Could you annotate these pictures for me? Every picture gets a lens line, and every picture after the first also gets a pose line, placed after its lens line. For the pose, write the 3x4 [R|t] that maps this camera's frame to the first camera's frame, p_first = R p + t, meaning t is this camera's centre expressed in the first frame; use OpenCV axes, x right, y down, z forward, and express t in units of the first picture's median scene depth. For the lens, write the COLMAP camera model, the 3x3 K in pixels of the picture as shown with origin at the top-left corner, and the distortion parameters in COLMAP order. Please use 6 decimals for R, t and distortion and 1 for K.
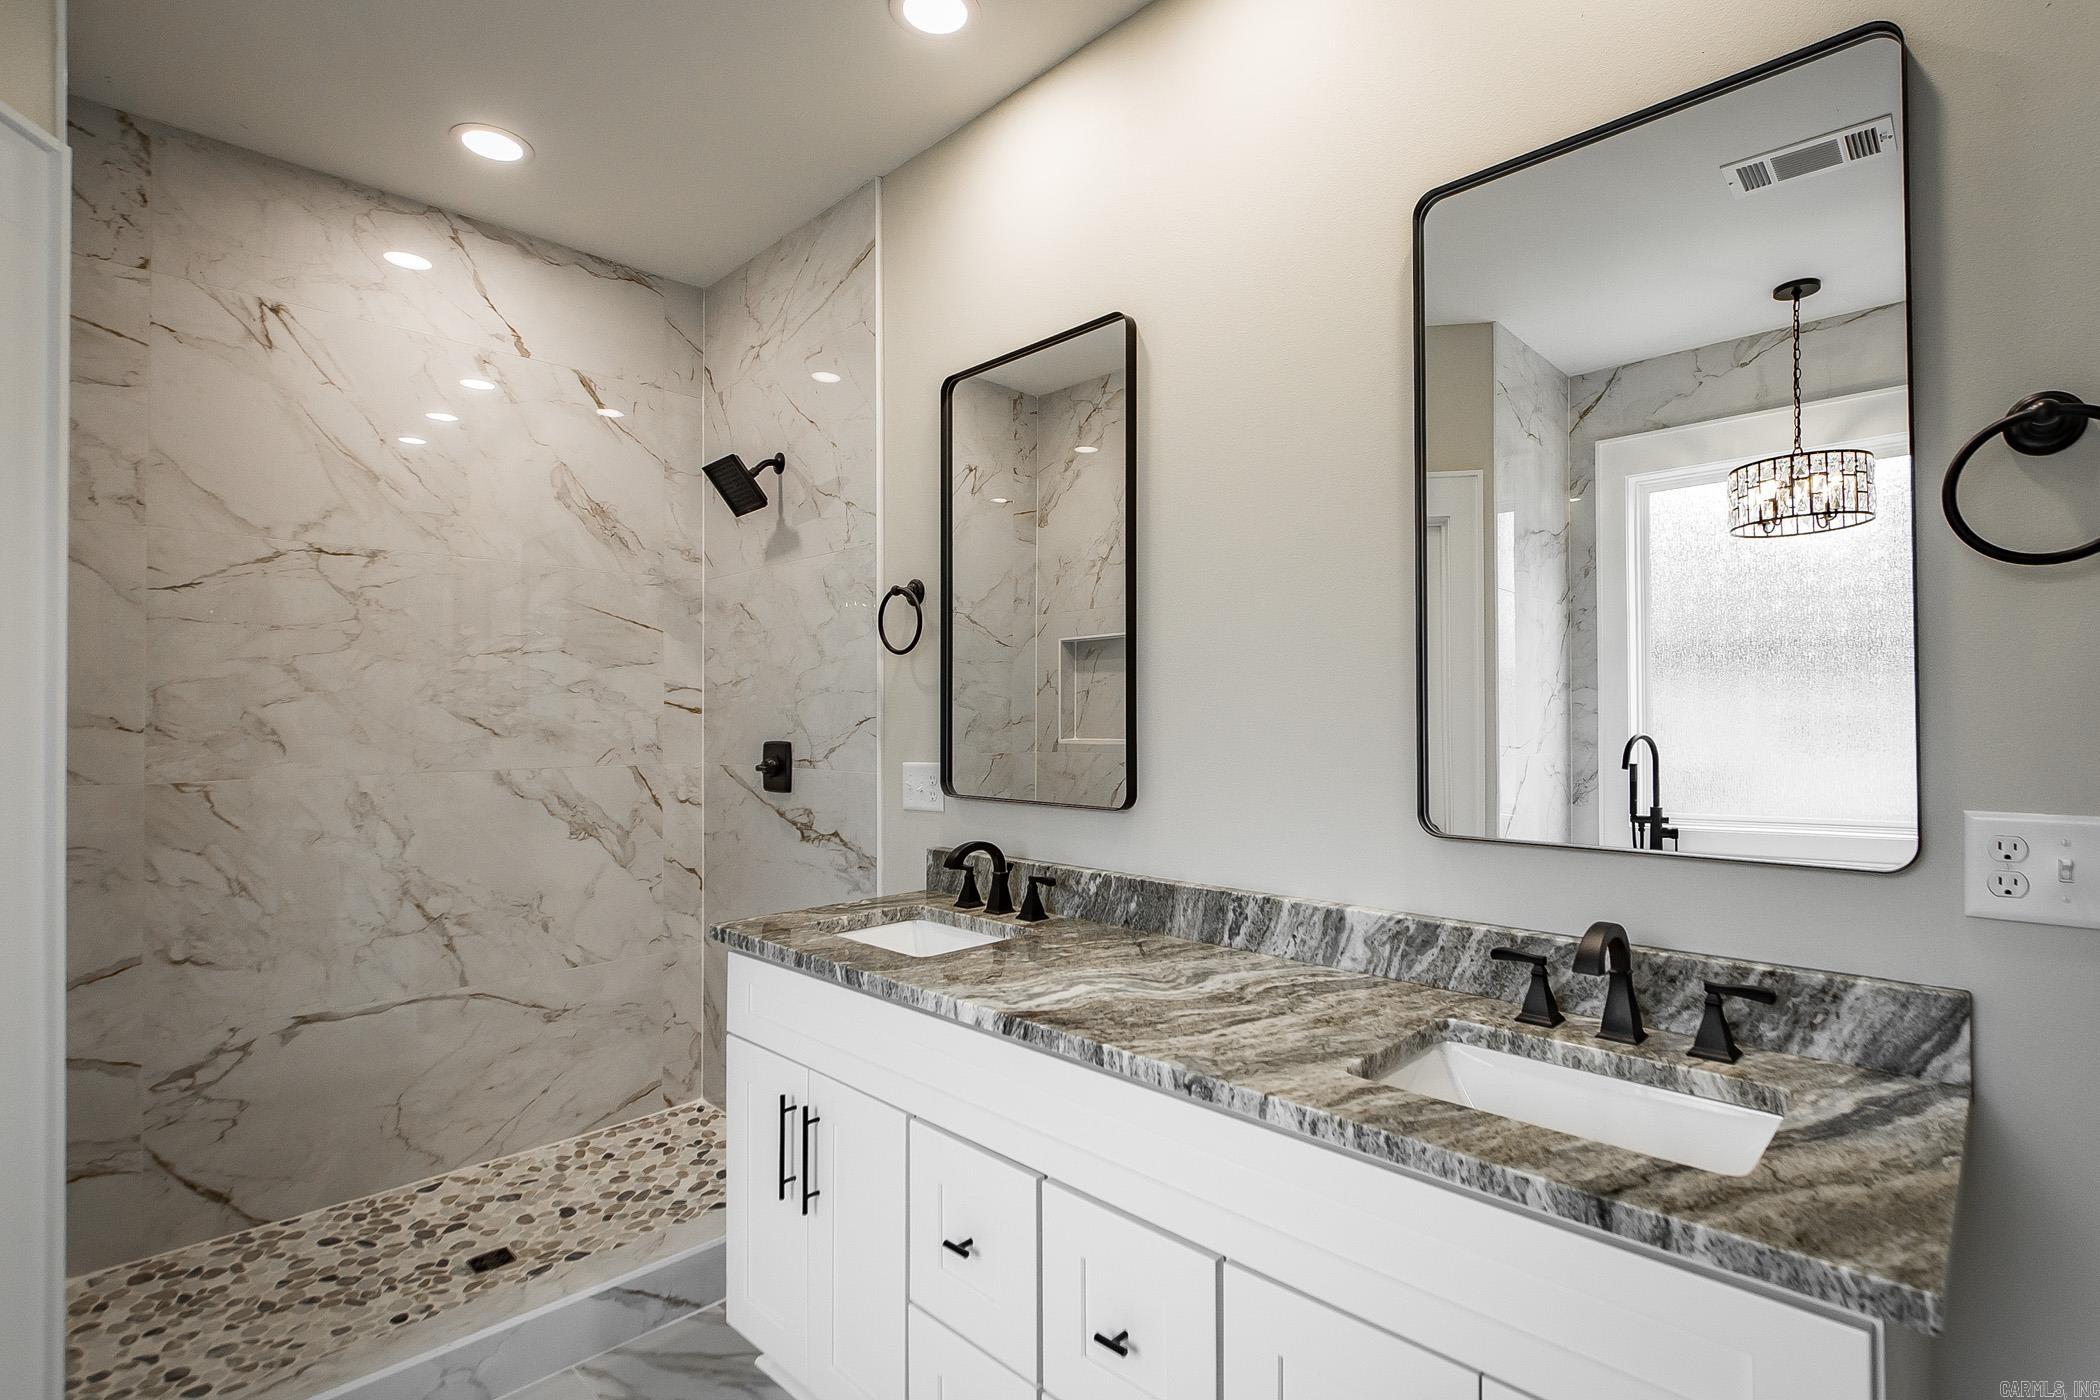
lens RADIAL K [[980.0, 0, 1073.4], [0, 980.0, 703.0], [0, 0, 1]] dist [-0.003680, -0.000148]
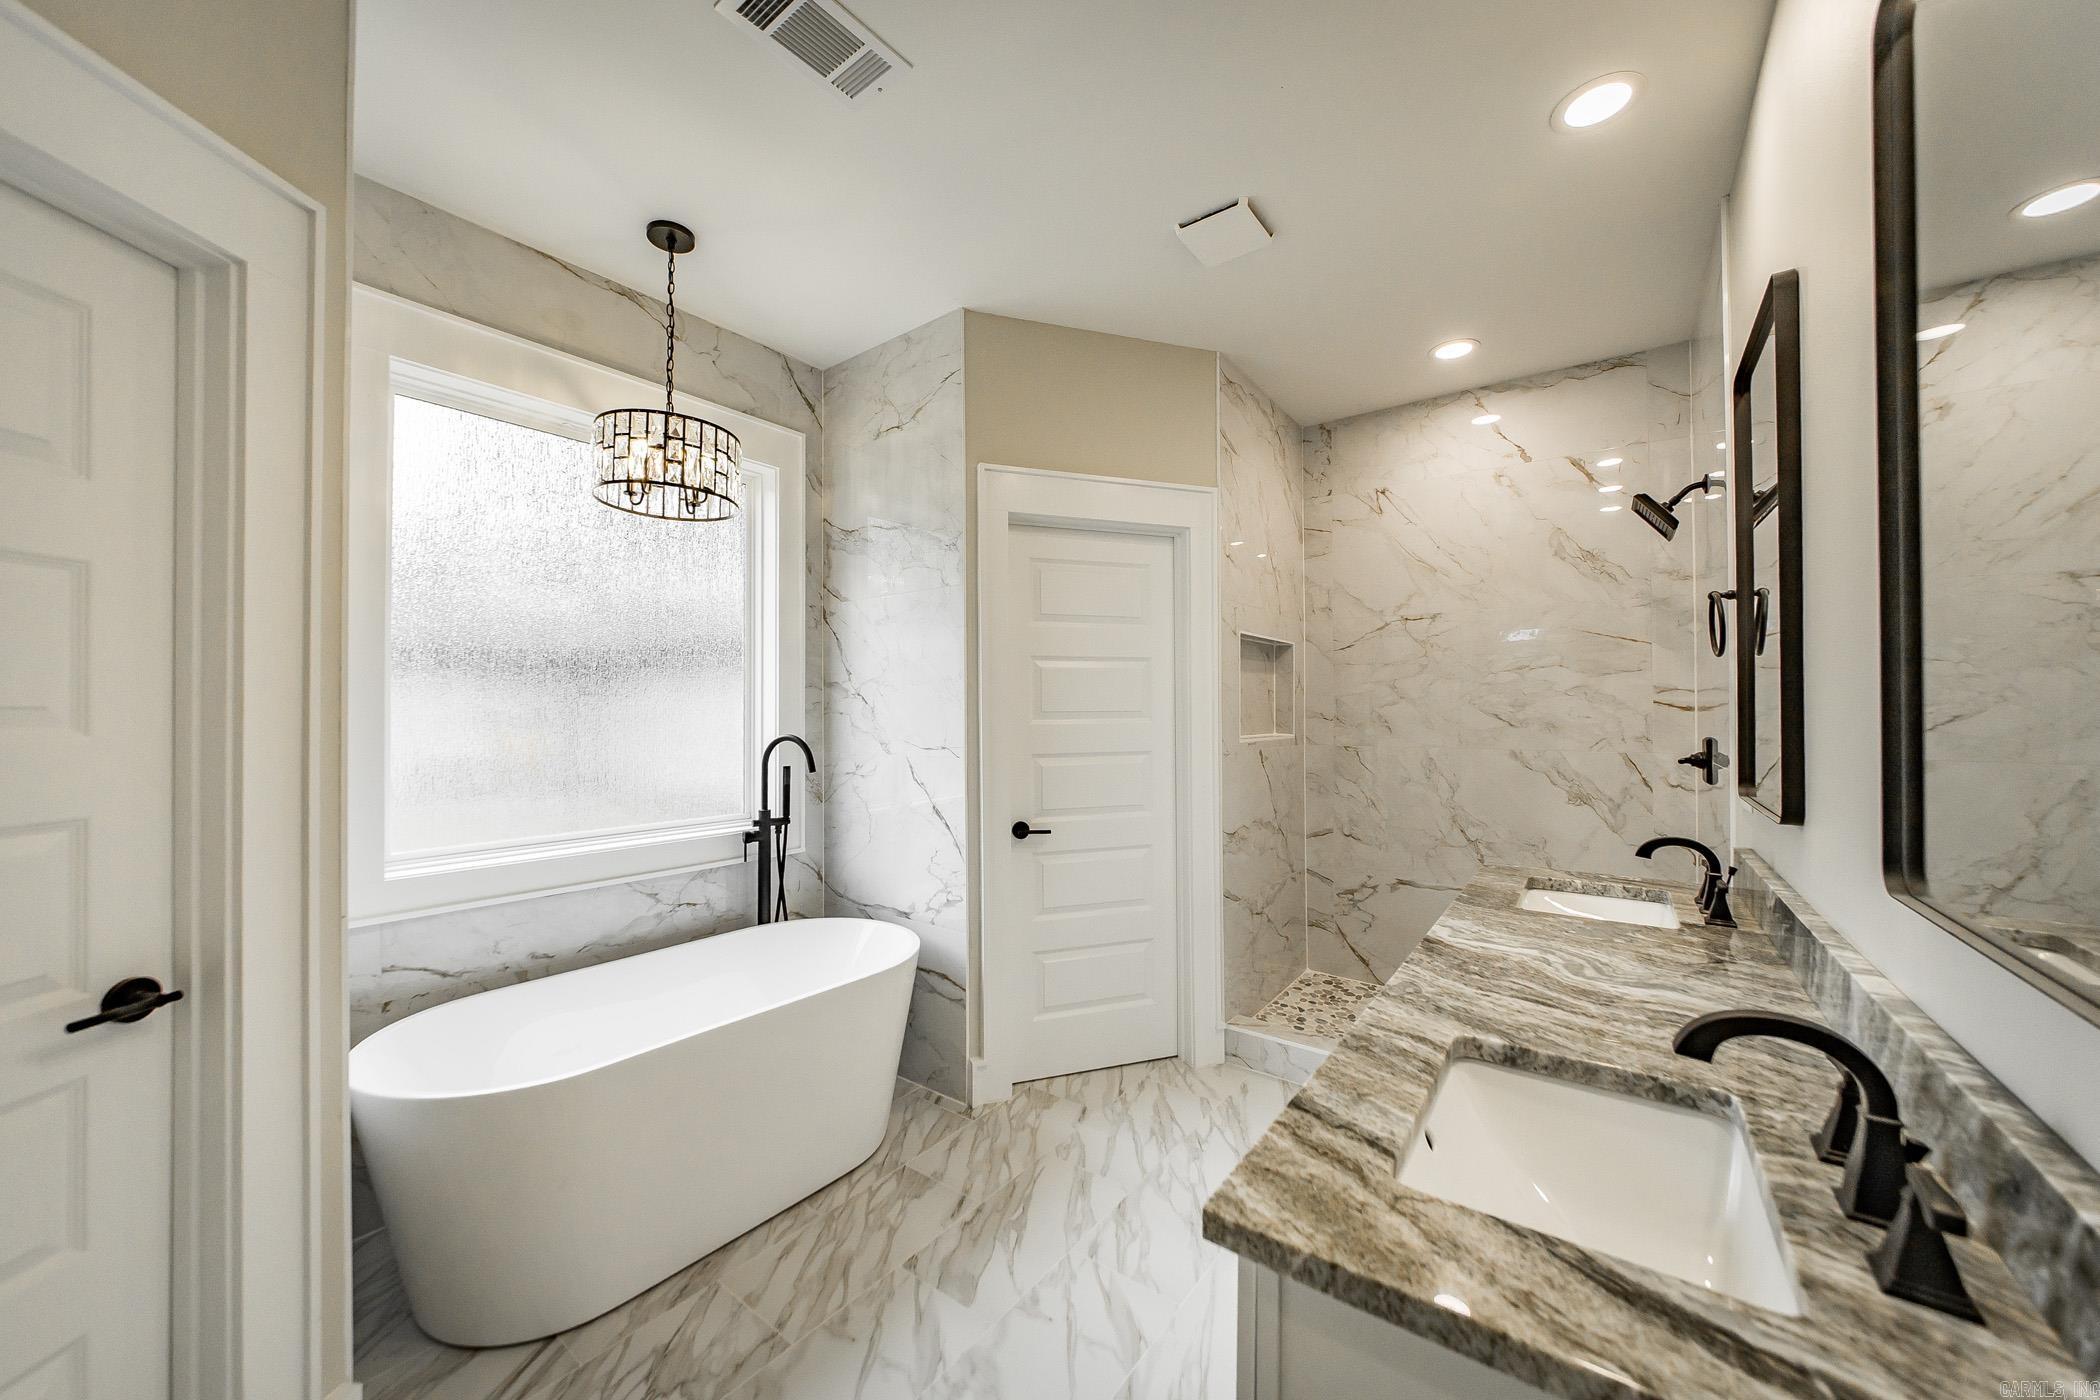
lens RADIAL K [[731.2, 0, 1054.8], [0, 731.2, 705.1], [0, 0, 1]] dist [-0.002216, -0.000024]
pose [[0.152076, -0.004616, -0.988358, 0.692521], [0.014510, 0.999892, -0.002437, -0.010227], [0.988262, -0.013970, 0.152126, 0.266208]]
